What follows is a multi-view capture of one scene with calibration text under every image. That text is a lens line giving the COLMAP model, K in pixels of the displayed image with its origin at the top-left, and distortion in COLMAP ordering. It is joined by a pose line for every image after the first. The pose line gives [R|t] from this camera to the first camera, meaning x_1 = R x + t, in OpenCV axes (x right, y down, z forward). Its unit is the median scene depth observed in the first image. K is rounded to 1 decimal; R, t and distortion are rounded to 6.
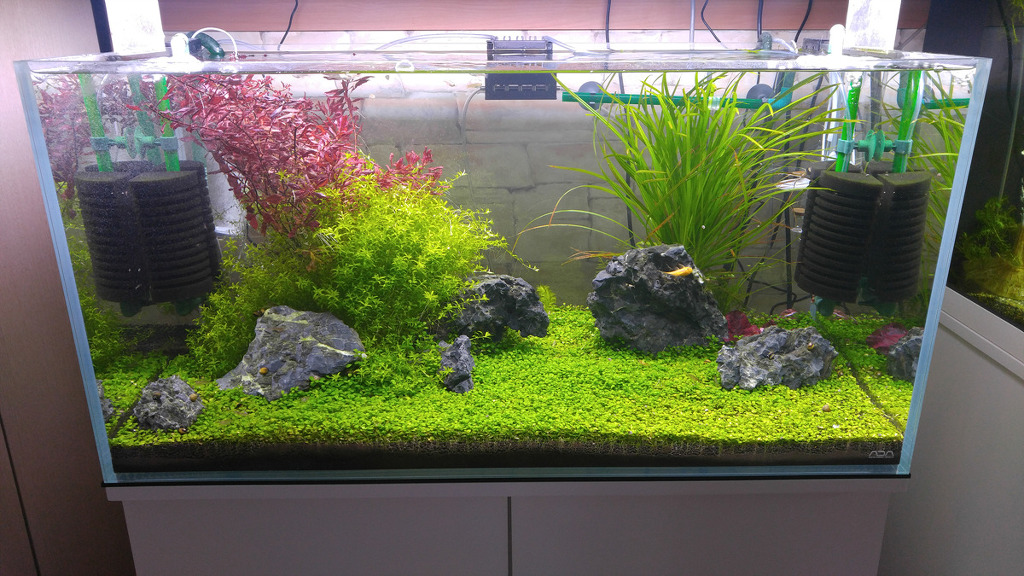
lens RADIAL K [[762.7, 0, 519.5], [0, 762.7, 289.3], [0, 0, 1]] dist [-0.039096, 0.054788]
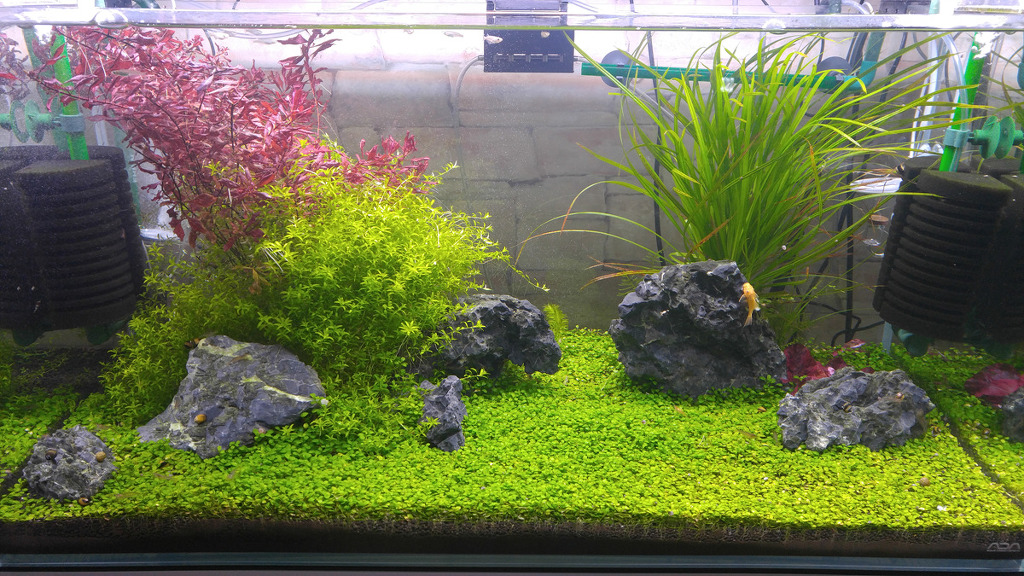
lens RADIAL K [[762.7, 0, 504.6], [0, 762.7, 287.7], [0, 0, 1]] dist [-0.039096, 0.054788]
pose [[0.999885, 0.013162, -0.007495, -0.016313], [-0.012986, 0.999650, 0.023050, -0.048714], [0.007796, -0.022950, 0.999706, 0.228140]]
